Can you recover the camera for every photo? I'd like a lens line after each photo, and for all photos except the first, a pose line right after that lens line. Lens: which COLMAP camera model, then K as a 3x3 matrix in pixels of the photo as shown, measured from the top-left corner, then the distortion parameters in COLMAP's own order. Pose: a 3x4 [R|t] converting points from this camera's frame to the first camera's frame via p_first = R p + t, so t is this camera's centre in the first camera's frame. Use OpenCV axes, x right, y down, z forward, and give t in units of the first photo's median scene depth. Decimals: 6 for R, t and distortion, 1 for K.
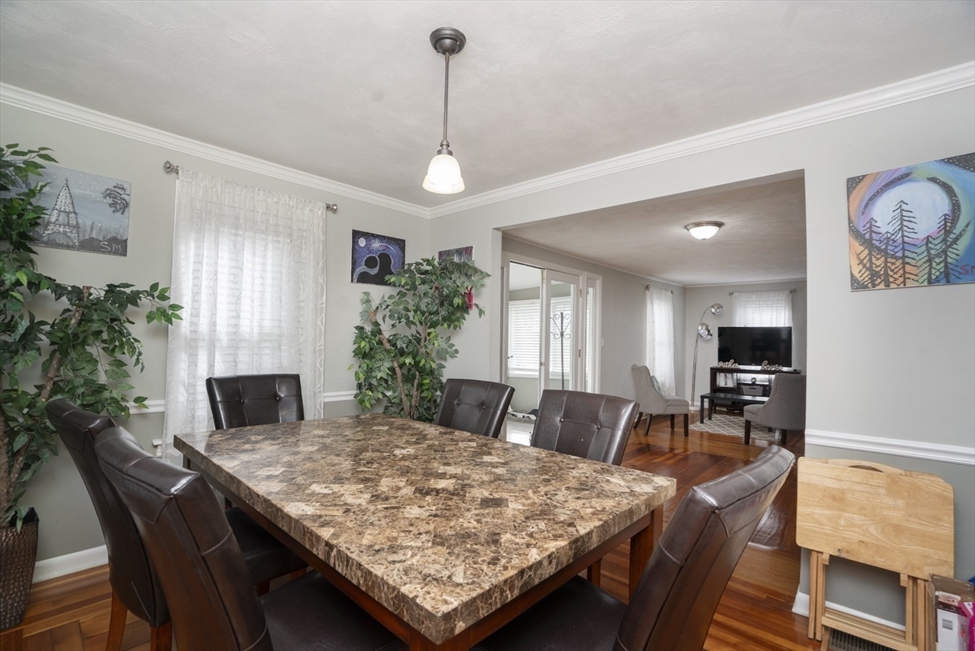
lens RADIAL K [[449.5, 0, 486.5], [0, 449.5, 326.7], [0, 0, 1]] dist [-0.060090, 0.023032]
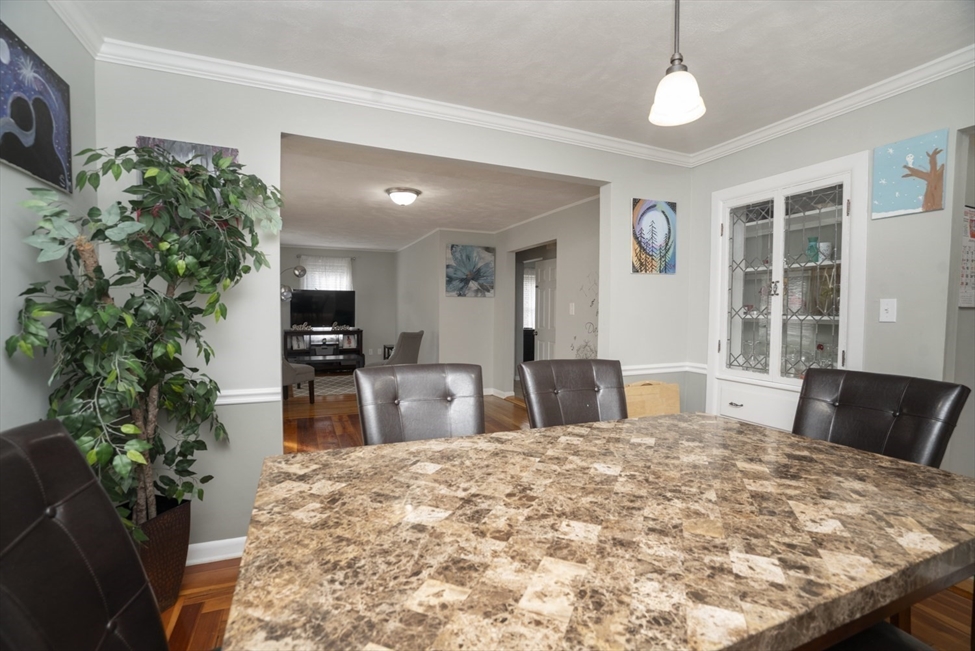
lens RADIAL K [[449.5, 0, 486.5], [0, 449.5, 326.7], [0, 0, 1]] dist [-0.060090, 0.023032]
pose [[0.402999, -0.051050, 0.913775, -0.272232], [-0.028670, 0.997249, 0.068358, 0.004341], [-0.914751, -0.053746, 0.400427, 0.278438]]
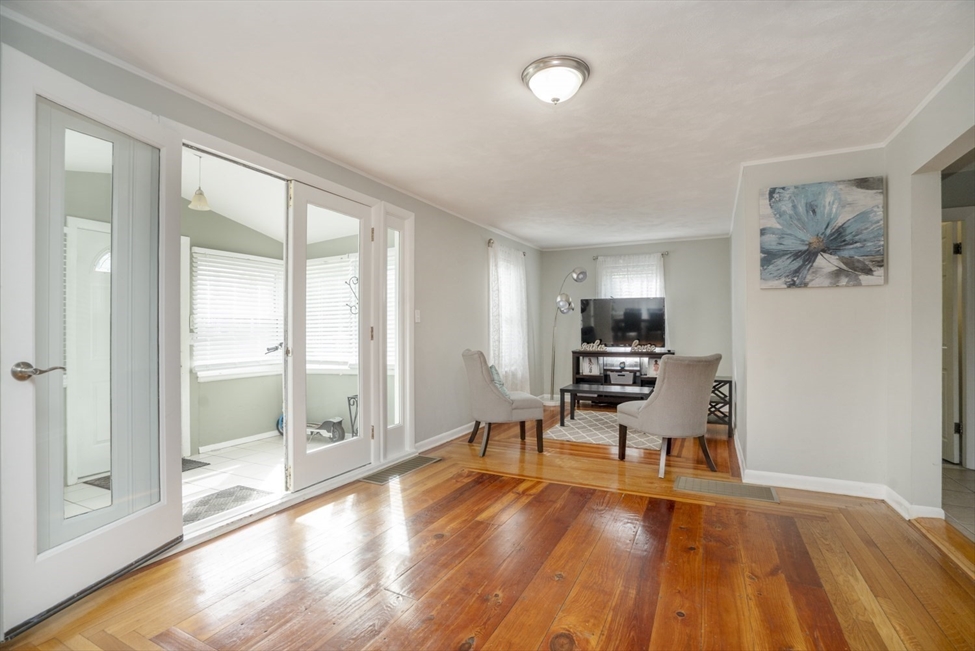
lens RADIAL K [[449.5, 0, 486.5], [0, 449.5, 326.7], [0, 0, 1]] dist [-0.060090, 0.023032]
pose [[0.961760, -0.017924, 0.273307, 0.187472], [0.011346, 0.999607, 0.025628, 0.035758], [-0.273659, -0.021547, 0.961586, 0.365356]]
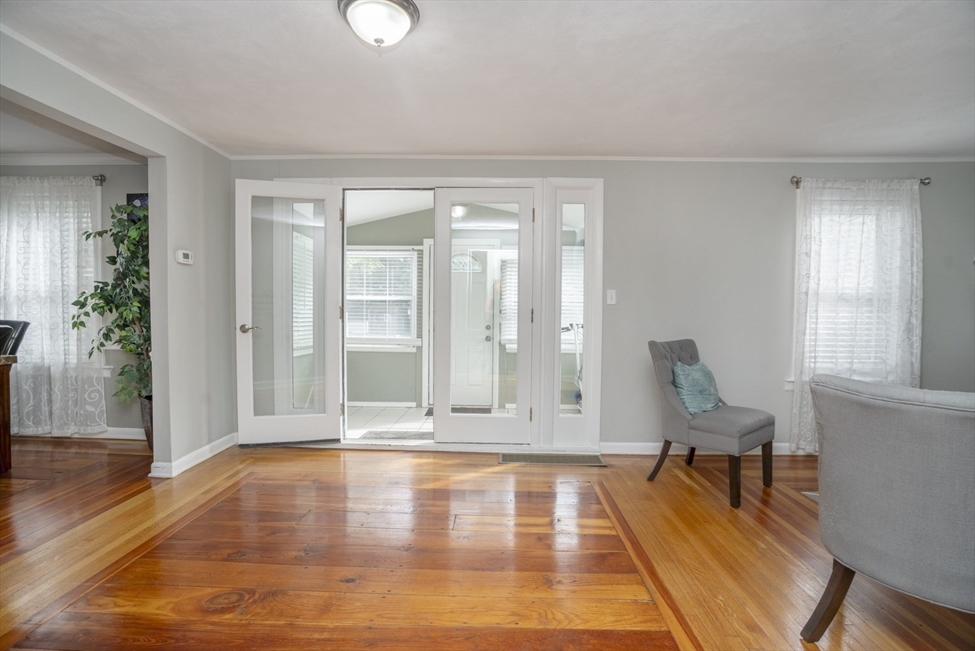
lens RADIAL K [[449.5, 0, 486.5], [0, 449.5, 326.7], [0, 0, 1]] dist [-0.060090, 0.023032]
pose [[0.658849, 0.013034, -0.752162, 0.617679], [0.024979, 0.998920, 0.039190, 0.048711], [0.751860, -0.044609, 0.657812, 0.546409]]
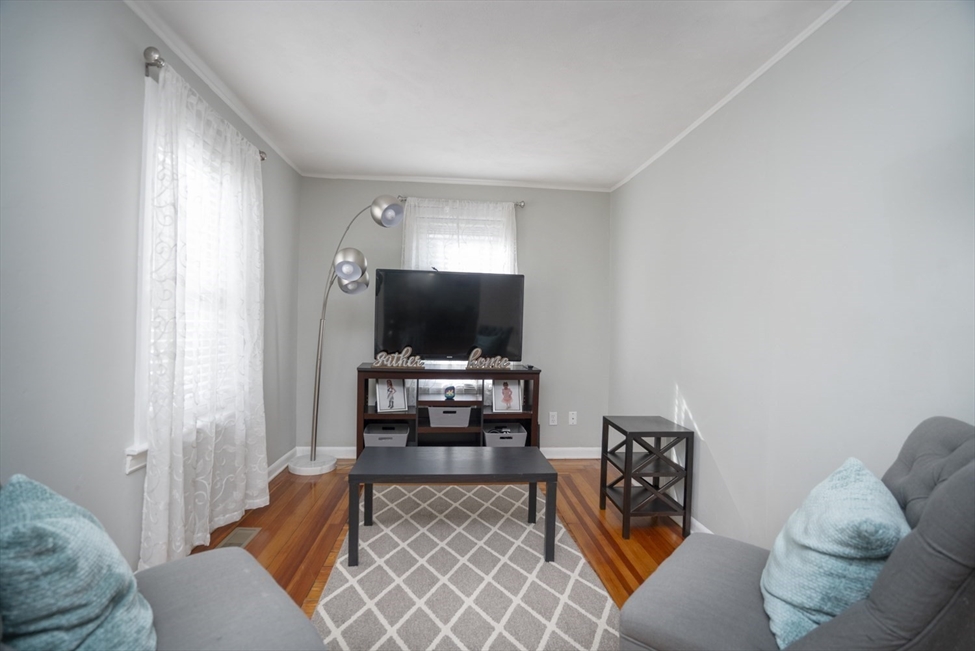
lens RADIAL K [[449.5, 0, 486.5], [0, 449.5, 326.7], [0, 0, 1]] dist [-0.060090, 0.023032]
pose [[0.675303, 0.004781, 0.737525, 0.380108], [-0.033012, 0.999173, 0.023749, 0.054725], [-0.736801, -0.040385, 0.674902, 0.857449]]
